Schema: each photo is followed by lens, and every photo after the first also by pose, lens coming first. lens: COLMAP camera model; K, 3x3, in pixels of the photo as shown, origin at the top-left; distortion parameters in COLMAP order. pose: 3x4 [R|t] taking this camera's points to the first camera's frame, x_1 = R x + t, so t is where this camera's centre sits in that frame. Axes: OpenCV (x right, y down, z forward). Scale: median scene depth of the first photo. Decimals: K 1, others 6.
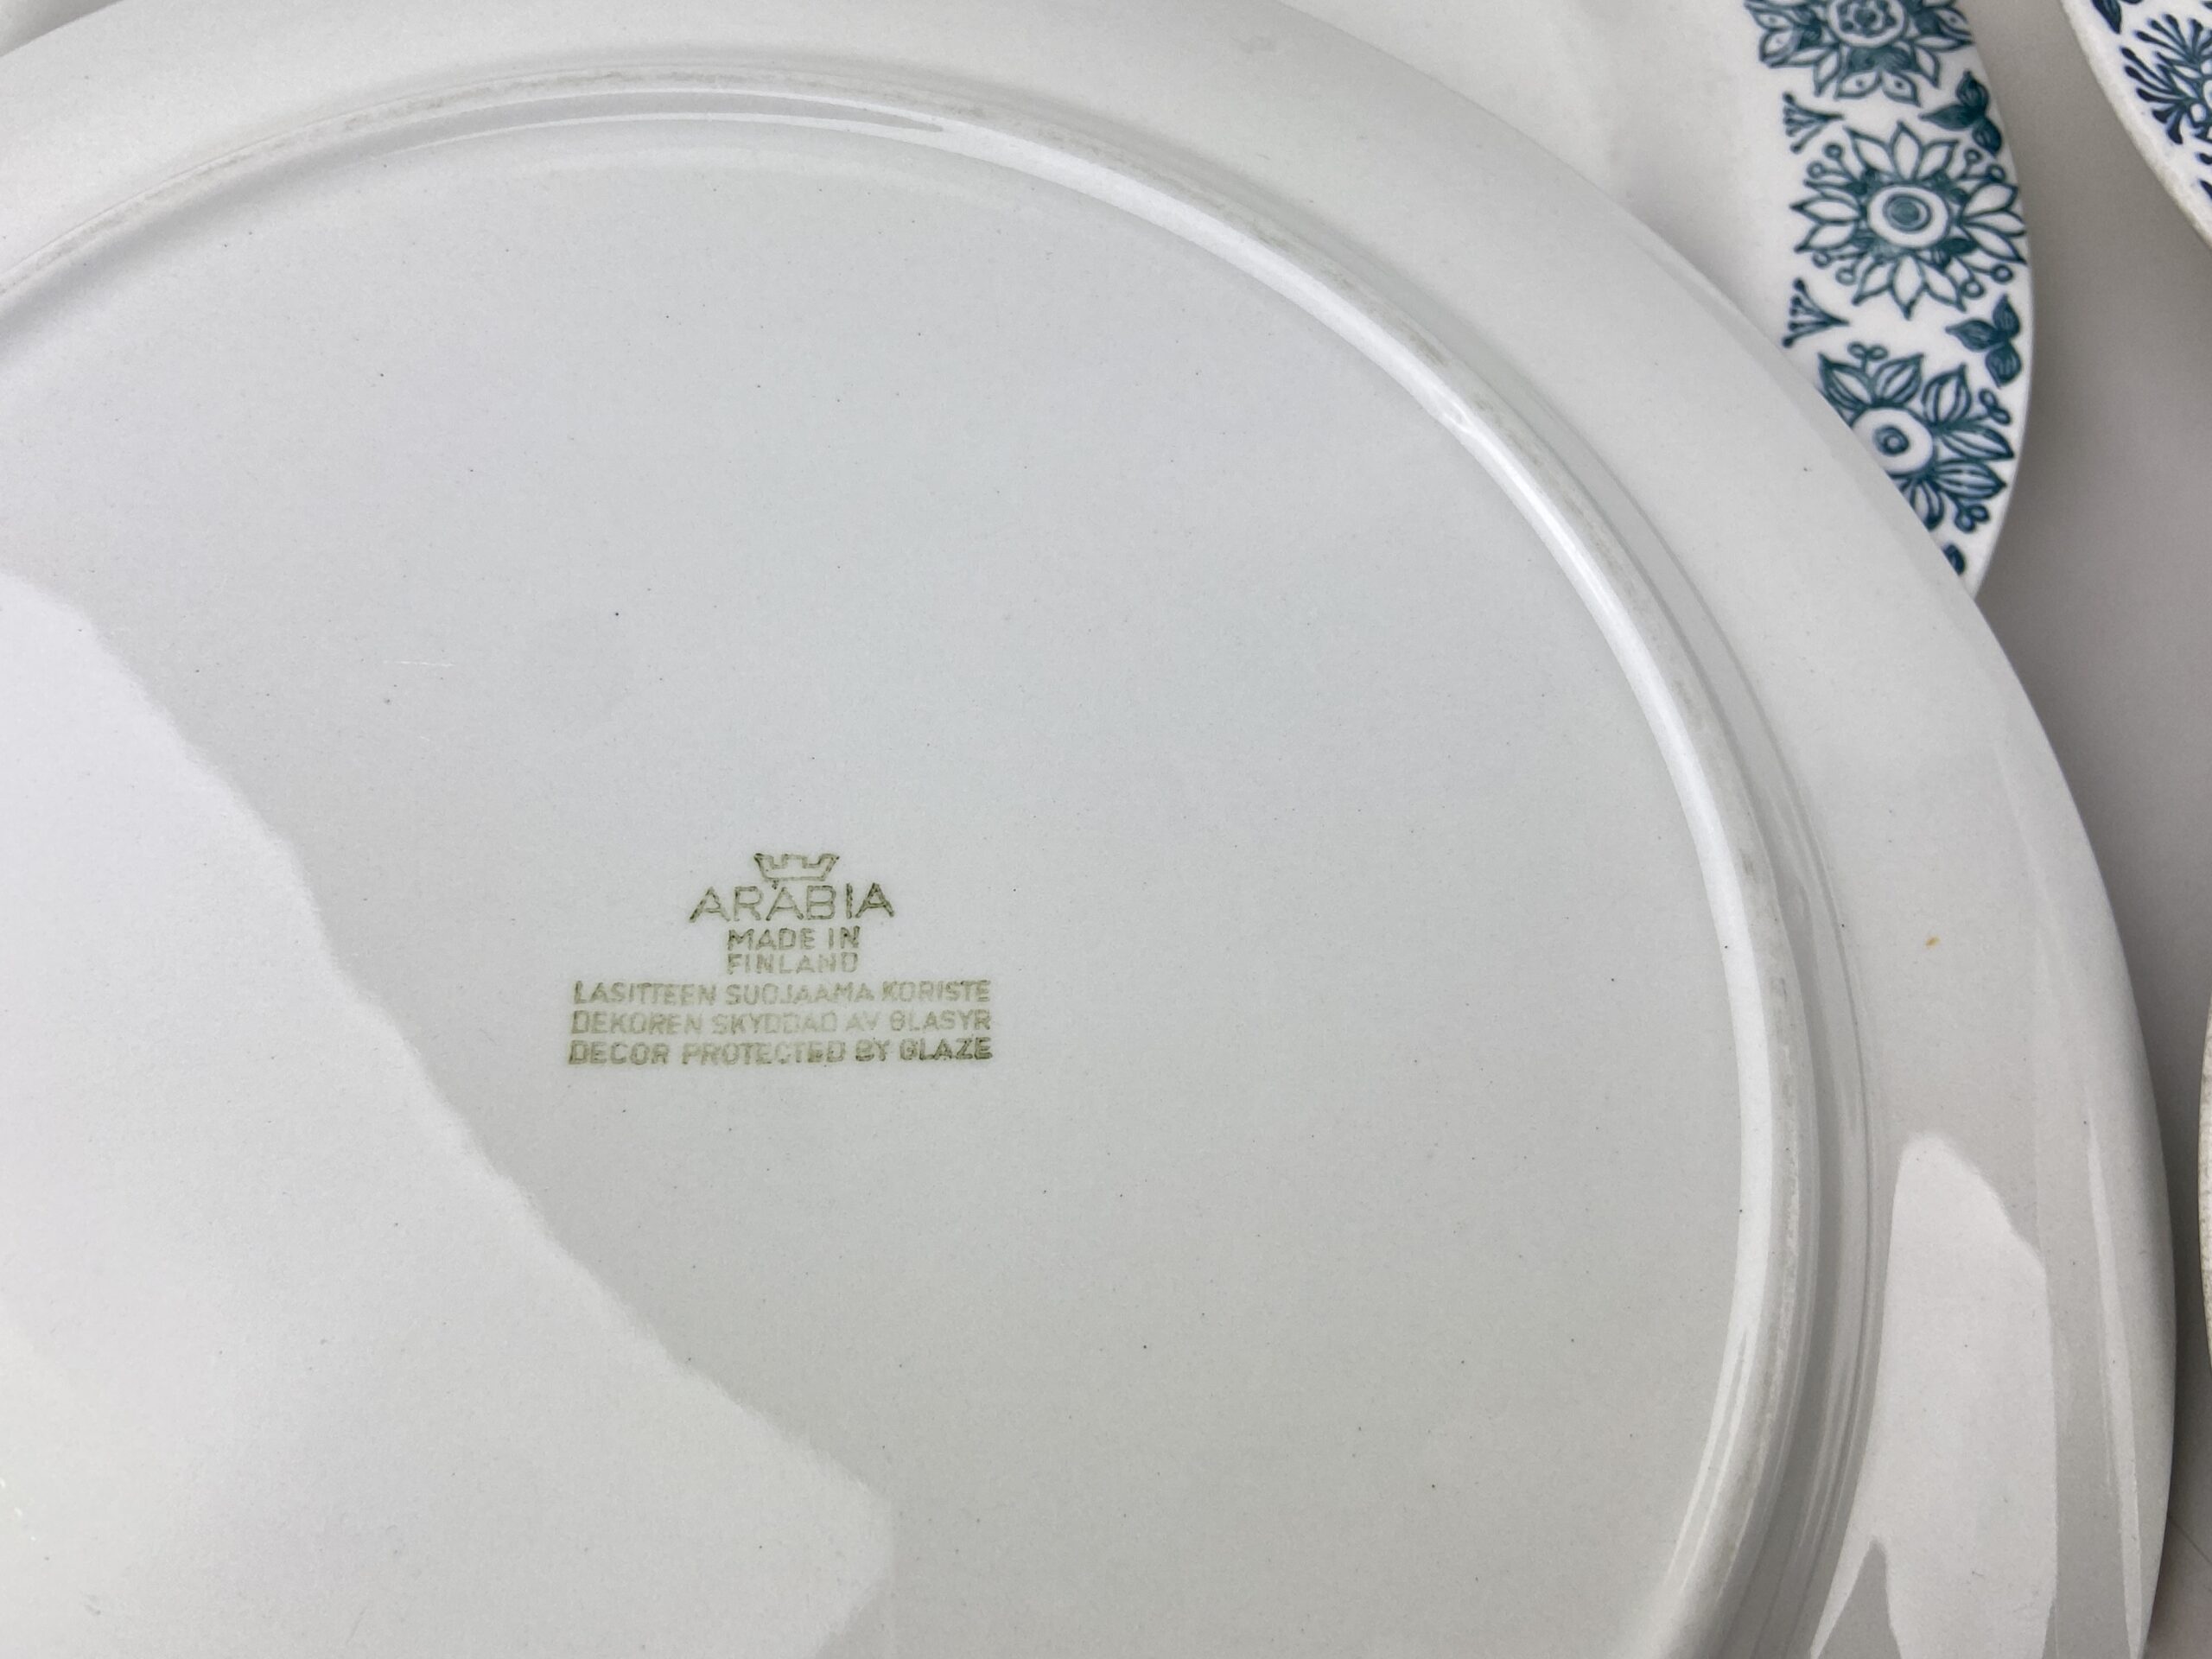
lens RADIAL K [[1838.5, 0, 1107.9], [0, 1838.5, 826.9], [0, 0, 1]] dist [-0.006097, -0.008487]
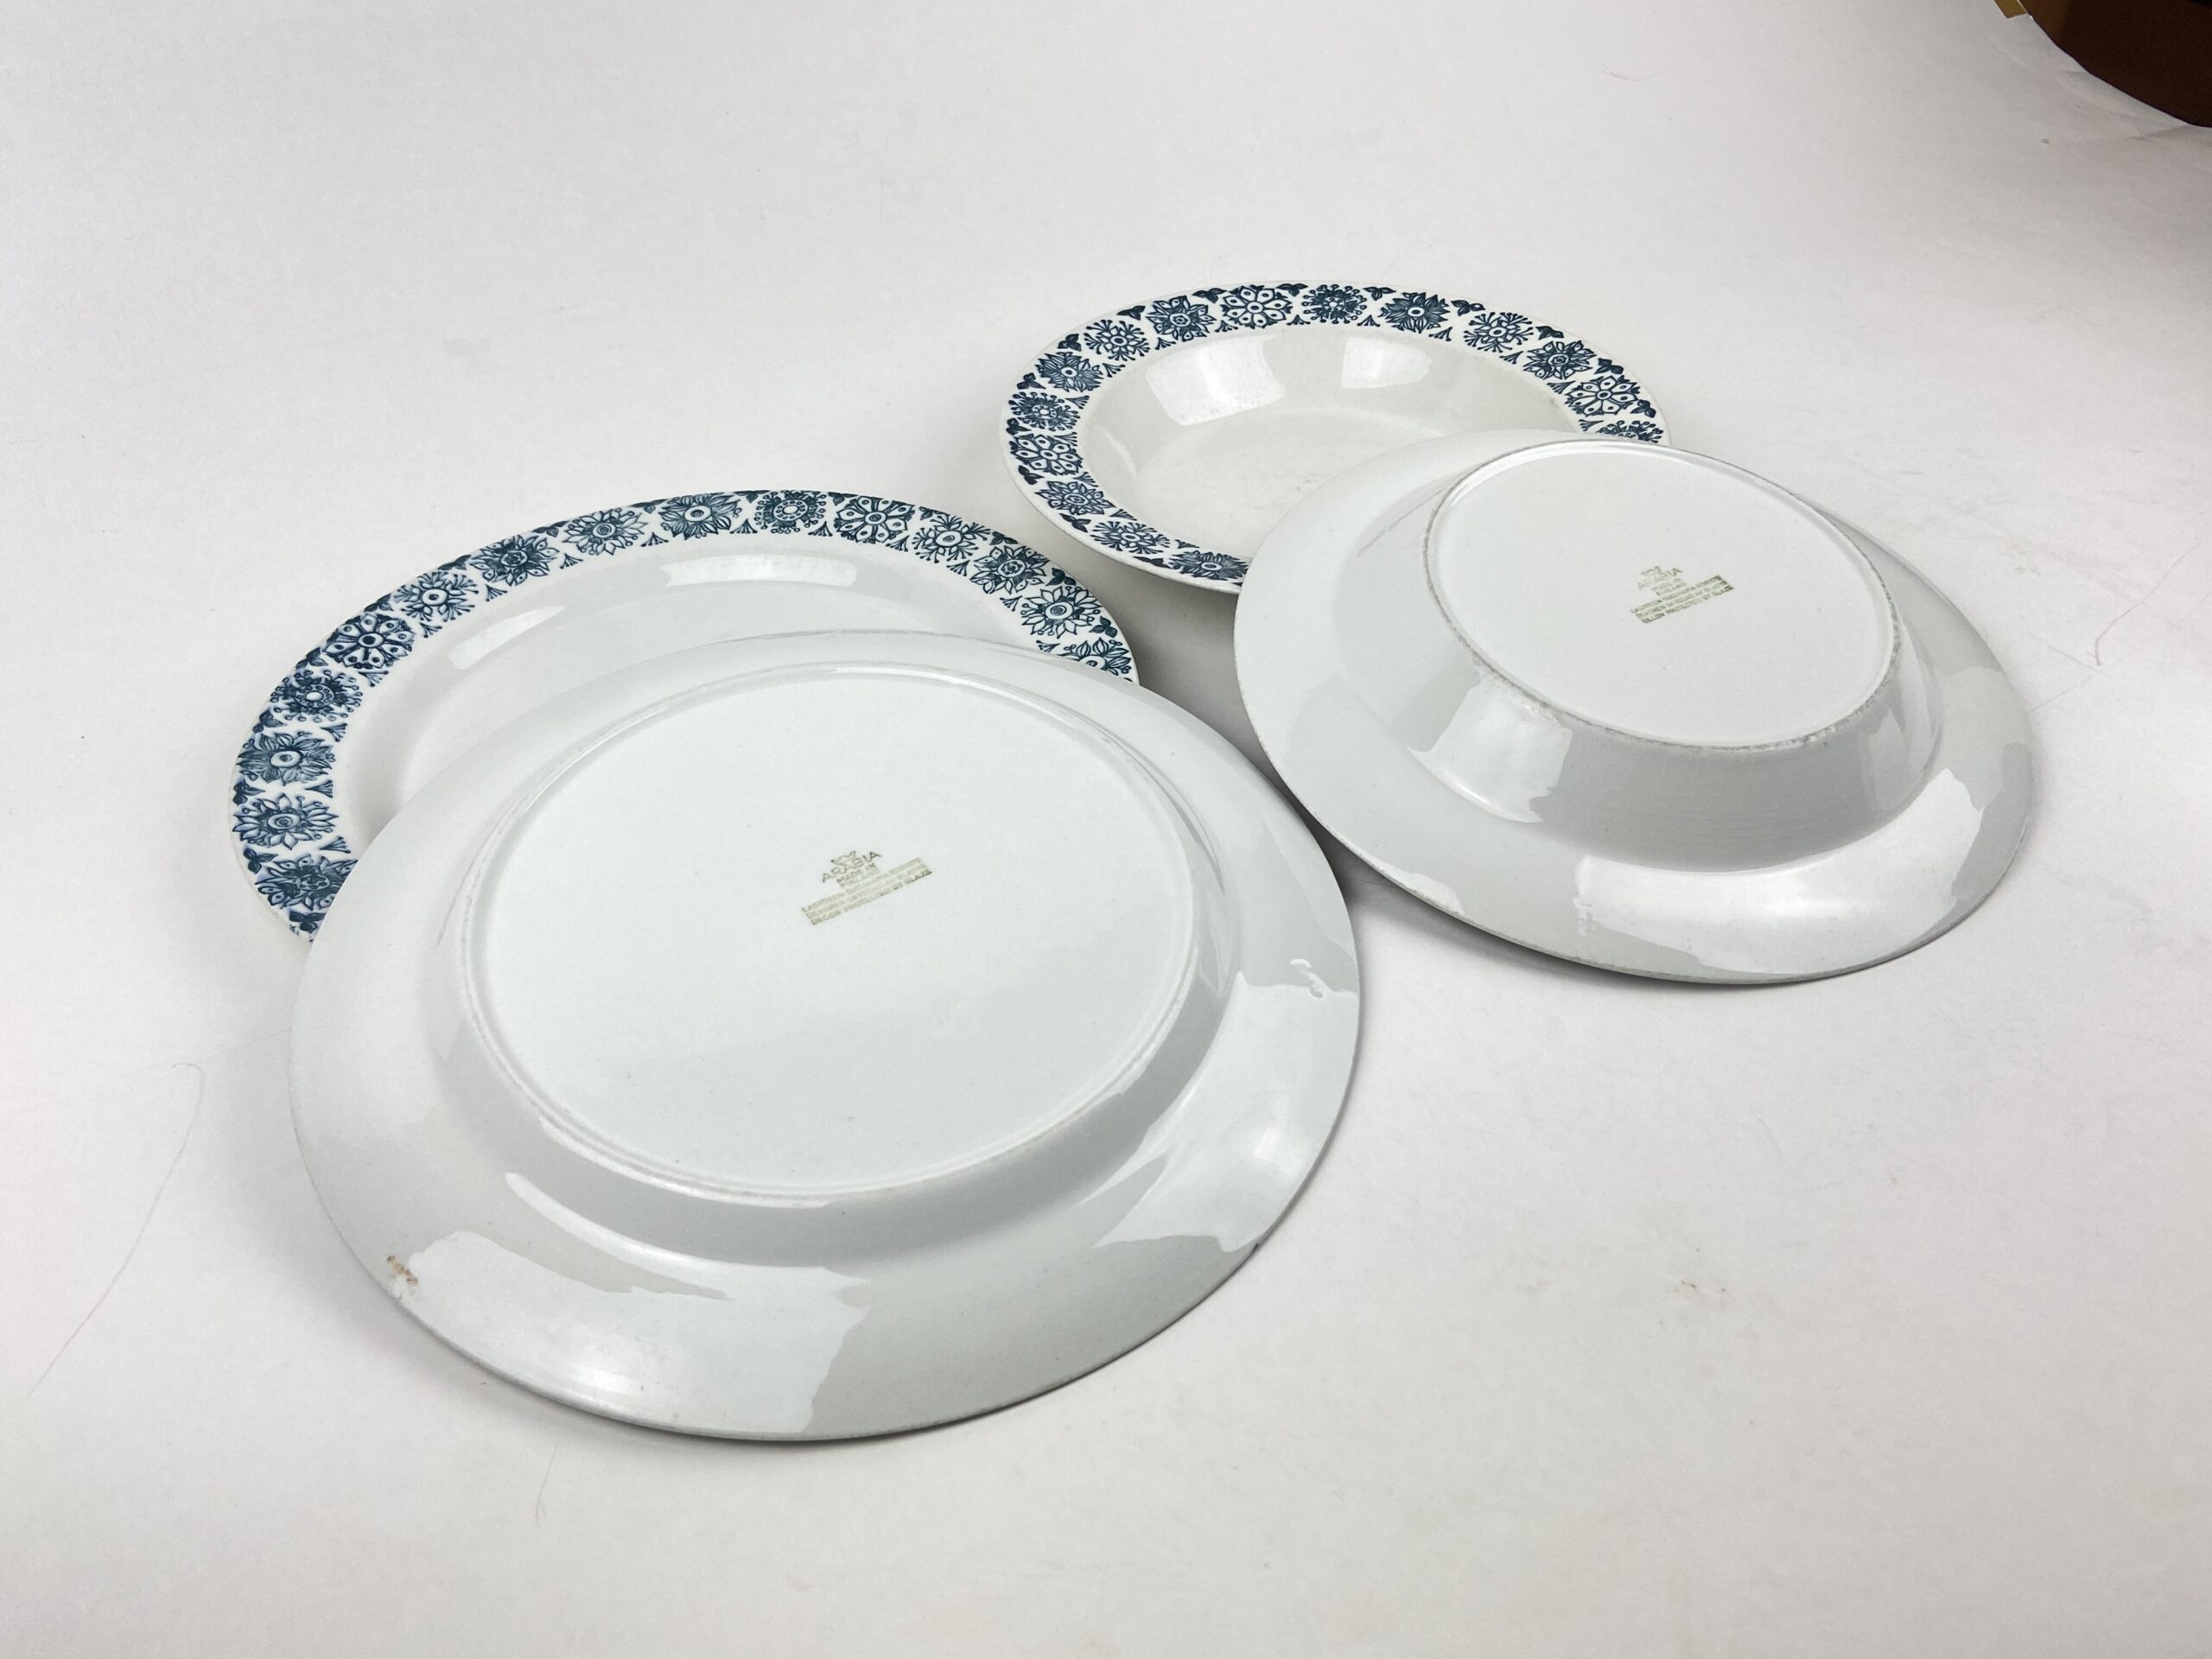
lens RADIAL K [[1838.5, 0, 1105.0], [0, 1838.5, 830.6], [0, 0, 1]] dist [-0.006097, -0.008487]
pose [[0.841371, -0.392010, 0.372053, -0.703963], [0.515583, 0.788628, -0.335023, 0.938516], [-0.162079, 0.473703, 0.865642, -1.326908]]
